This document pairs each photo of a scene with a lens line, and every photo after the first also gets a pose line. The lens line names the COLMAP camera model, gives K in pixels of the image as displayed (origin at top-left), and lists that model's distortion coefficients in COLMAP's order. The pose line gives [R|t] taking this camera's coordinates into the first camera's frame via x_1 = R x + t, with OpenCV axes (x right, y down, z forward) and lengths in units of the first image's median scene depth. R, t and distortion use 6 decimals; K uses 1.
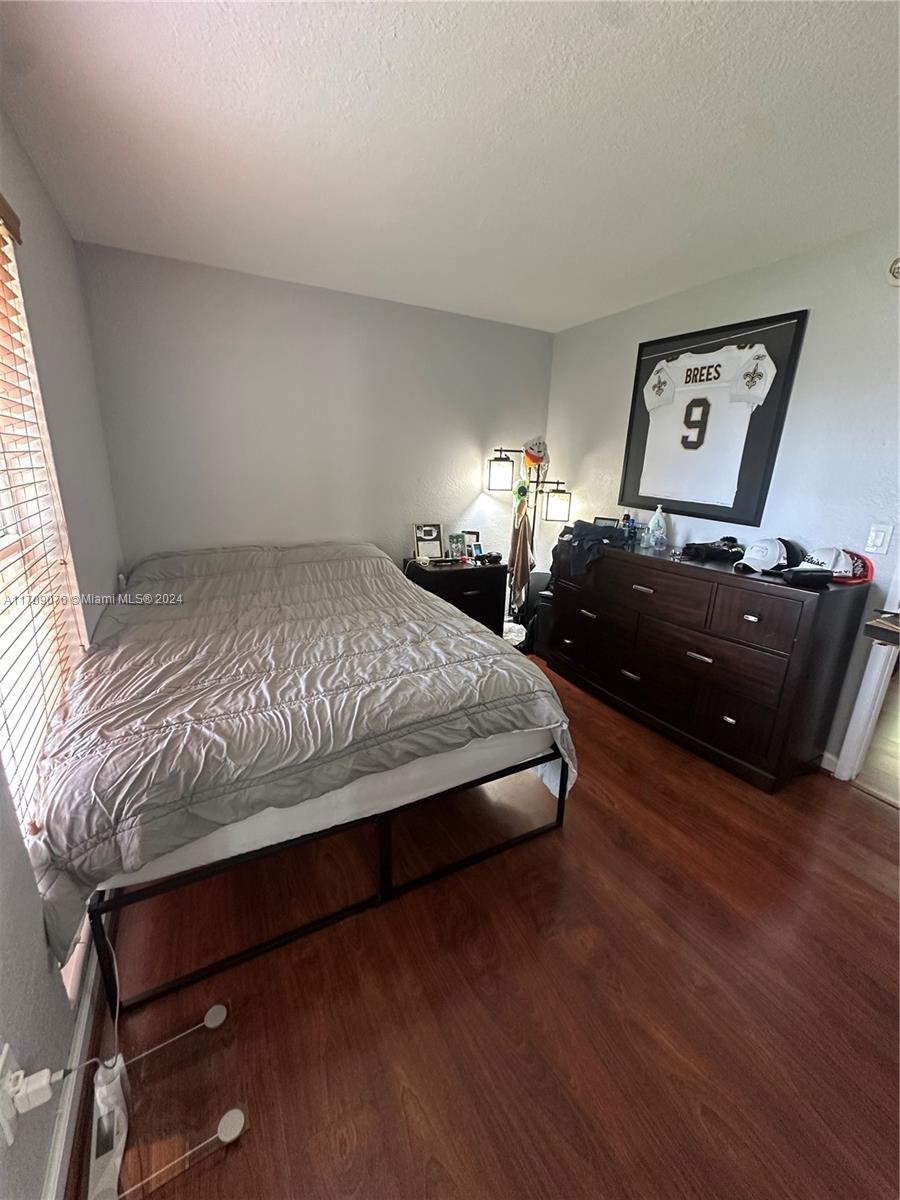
lens RADIAL K [[481.7, 0, 450.5], [0, 481.7, 604.7], [0, 0, 1]] dist [0.000714, 0.000355]
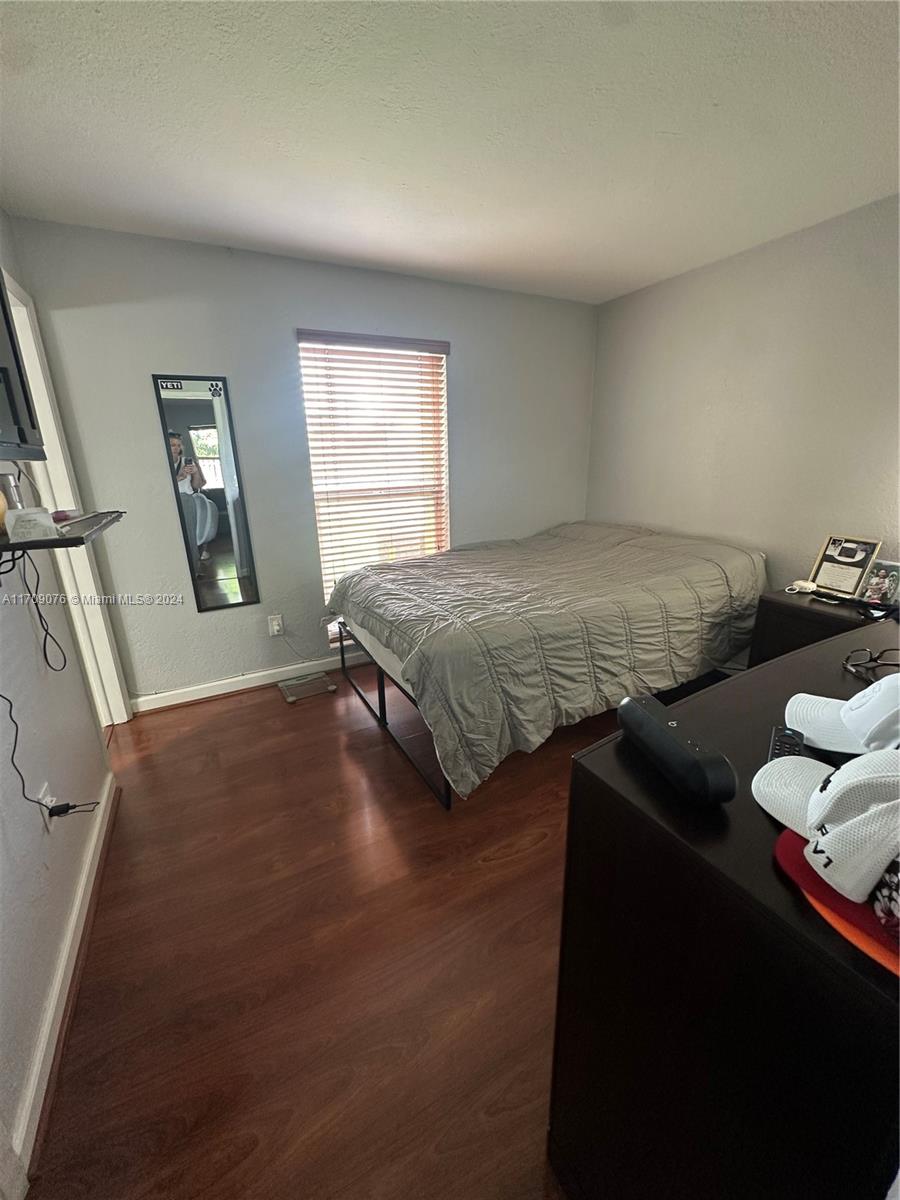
lens RADIAL K [[481.7, 0, 452.6], [0, 481.7, 598.7], [0, 0, 1]] dist [0.000714, 0.000355]
pose [[-0.028099, 0.266435, -0.963443, 0.606163], [-0.266537, 0.926932, 0.264112, -0.120977], [0.963415, 0.264215, 0.044969, 0.477783]]
